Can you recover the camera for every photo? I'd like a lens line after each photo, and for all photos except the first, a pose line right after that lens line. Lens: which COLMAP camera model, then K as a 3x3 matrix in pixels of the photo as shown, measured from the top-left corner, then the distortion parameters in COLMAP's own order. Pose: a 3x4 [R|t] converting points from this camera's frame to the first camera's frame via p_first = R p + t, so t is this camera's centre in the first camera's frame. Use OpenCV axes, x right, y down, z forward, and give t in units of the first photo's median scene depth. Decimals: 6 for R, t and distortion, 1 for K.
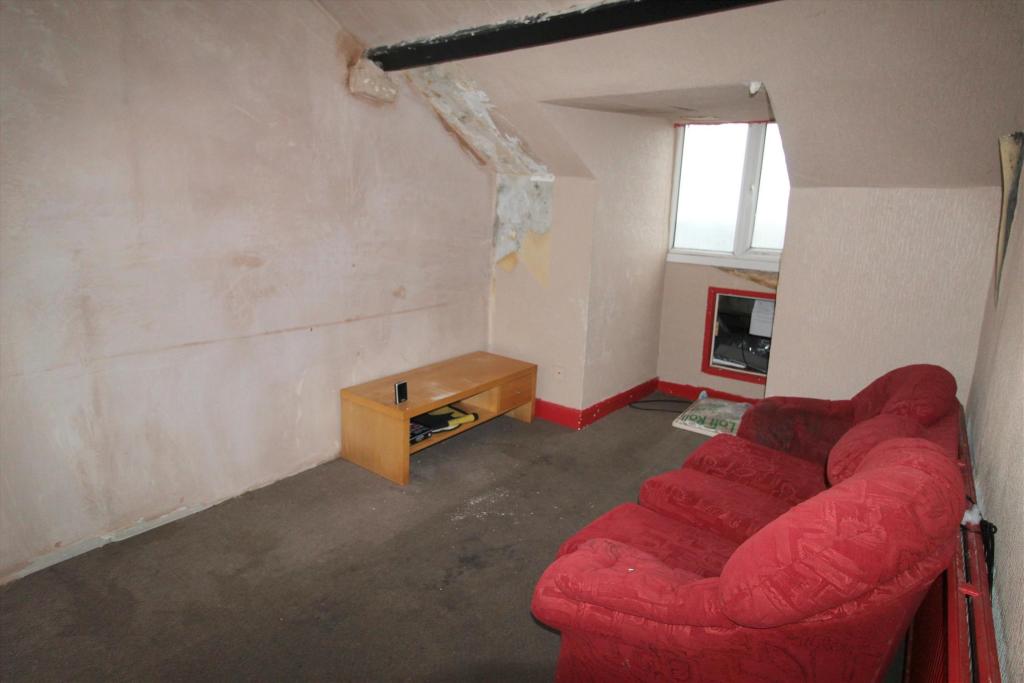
lens RADIAL K [[575.0, 0, 512.0], [0, 575.0, 341.5], [0, 0, 1]] dist [-0.002583, -0.000540]
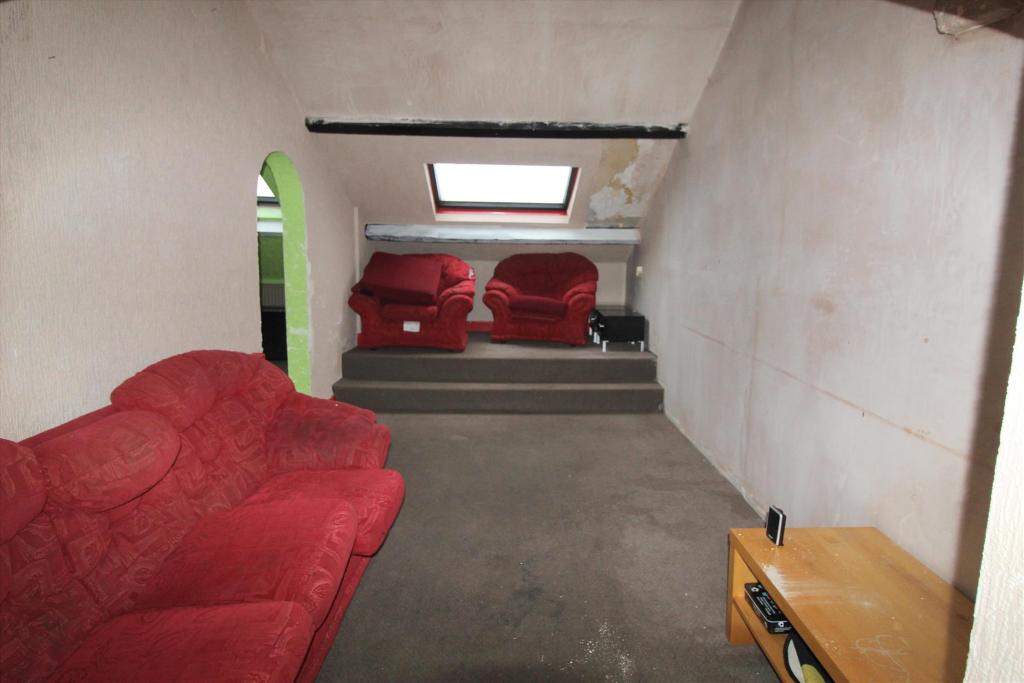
lens RADIAL K [[575.0, 0, 512.0], [0, 575.0, 341.5], [0, 0, 1]] dist [-0.002583, -0.000540]
pose [[-0.807961, 0.040923, -0.587813, 0.446079], [-0.180741, 0.932283, 0.313338, -0.271795], [0.560831, 0.359407, -0.745852, 1.381871]]
